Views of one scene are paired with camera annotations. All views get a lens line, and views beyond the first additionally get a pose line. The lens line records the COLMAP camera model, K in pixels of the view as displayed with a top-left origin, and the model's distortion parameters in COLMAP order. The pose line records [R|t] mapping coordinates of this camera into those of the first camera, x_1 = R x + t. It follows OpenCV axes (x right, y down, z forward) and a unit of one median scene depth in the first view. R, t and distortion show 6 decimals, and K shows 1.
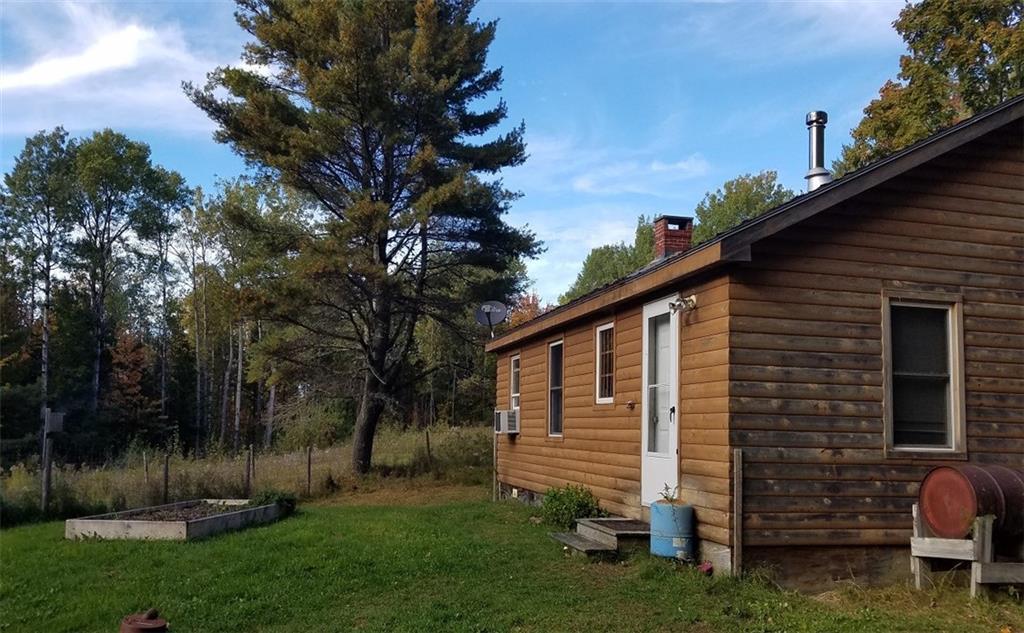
lens RADIAL K [[814.2, 0, 516.6], [0, 814.2, 381.4], [0, 0, 1]] dist [0.006902, -0.016012]
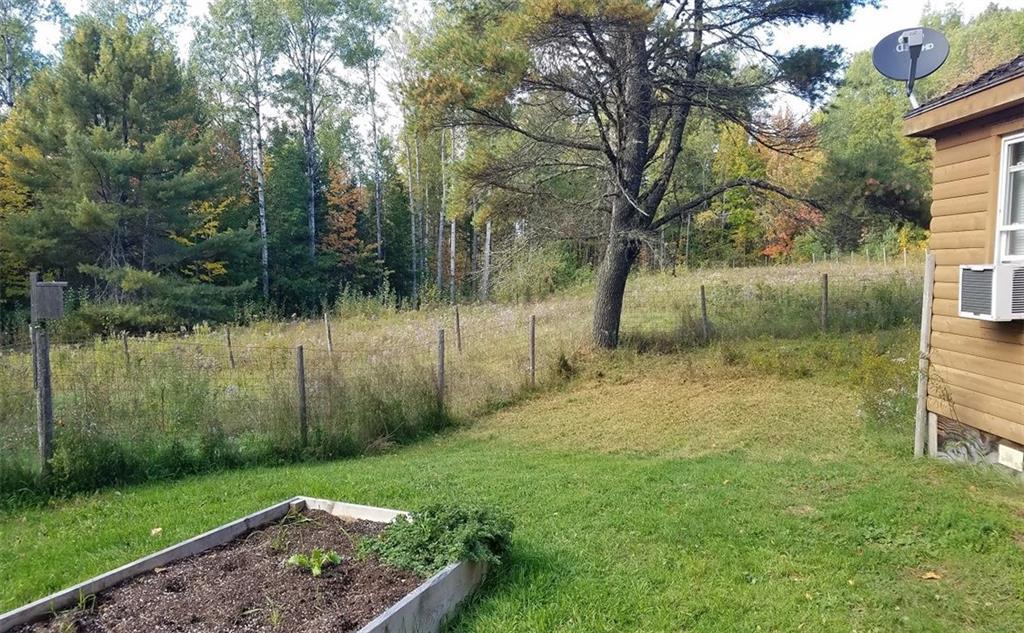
lens RADIAL K [[811.6, 0, 510.7], [0, 811.6, 335.5], [0, 0, 1]] dist [0.008011, -0.012927]
pose [[0.964215, 0.017319, -0.264556, -0.034872], [0.019970, 0.990285, 0.137614, 0.002094], [0.264369, -0.137973, 0.954501, 0.130906]]
